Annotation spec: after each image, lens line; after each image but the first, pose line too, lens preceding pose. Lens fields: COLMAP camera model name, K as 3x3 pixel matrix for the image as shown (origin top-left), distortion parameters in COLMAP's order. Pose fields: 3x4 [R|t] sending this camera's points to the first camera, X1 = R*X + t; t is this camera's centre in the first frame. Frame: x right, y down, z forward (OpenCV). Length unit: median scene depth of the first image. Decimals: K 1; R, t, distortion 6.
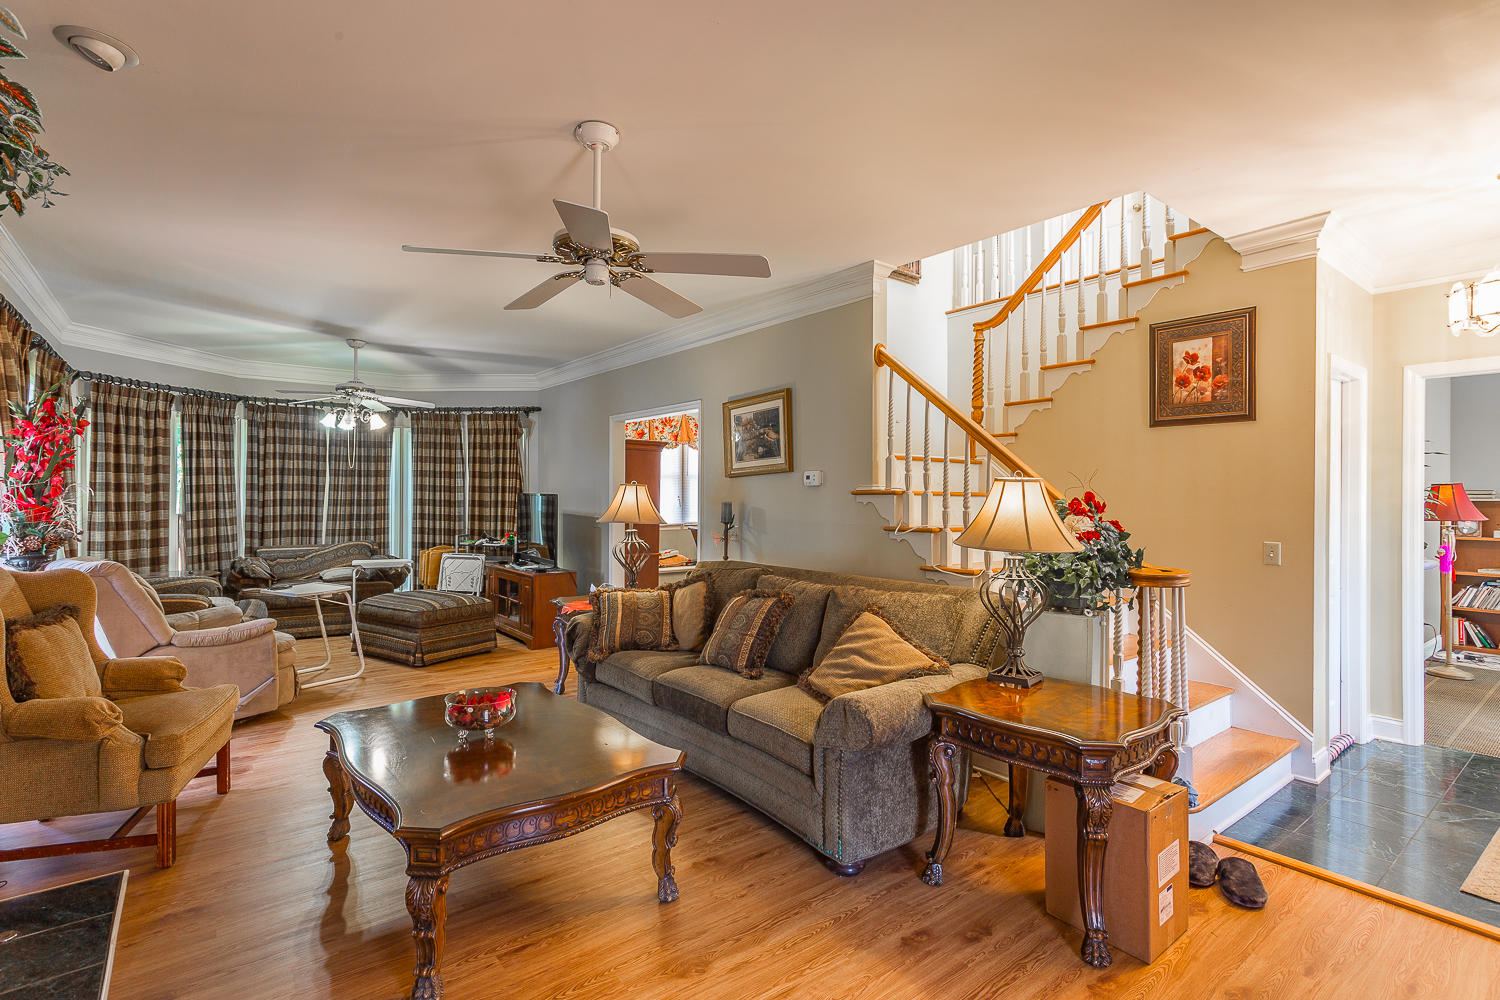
lens RADIAL K [[714.6, 0, 750.0], [0, 714.6, 500.0], [0, 0, 1]] dist [-0.002181, 0.000870]
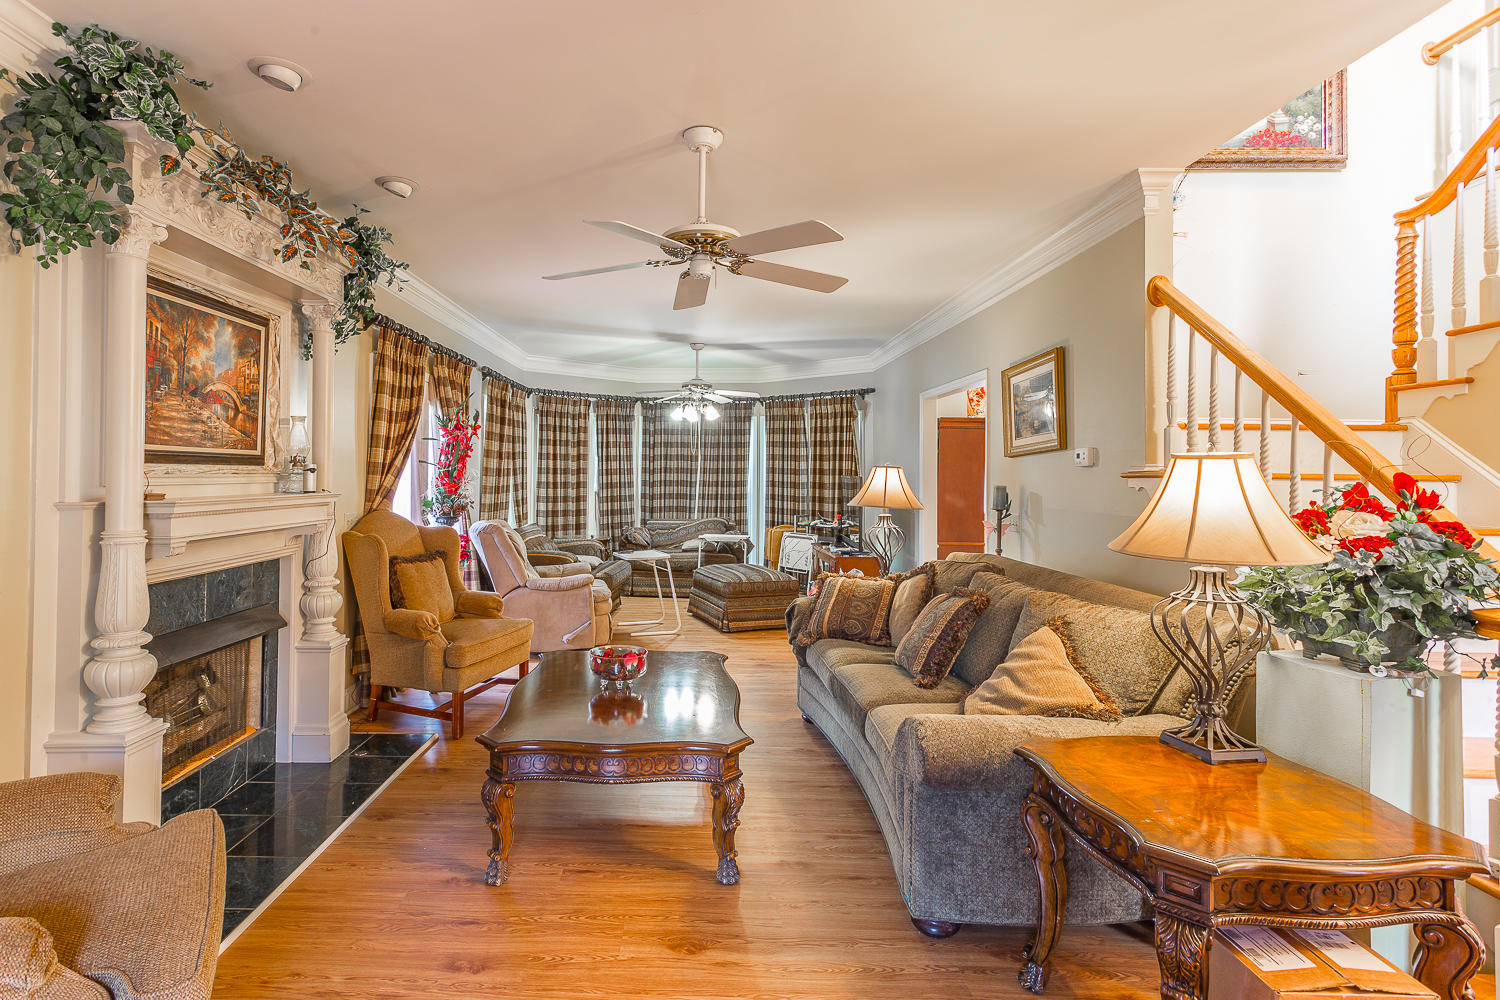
lens RADIAL K [[740.8, 0, 676.8], [0, 740.8, 466.9], [0, 0, 1]] dist [-0.001093, 0.001024]
pose [[0.769958, -0.006988, -0.638056, 0.200016], [-0.006798, 0.999793, -0.019153, -0.000262], [0.638058, 0.019085, 0.769752, 0.059149]]
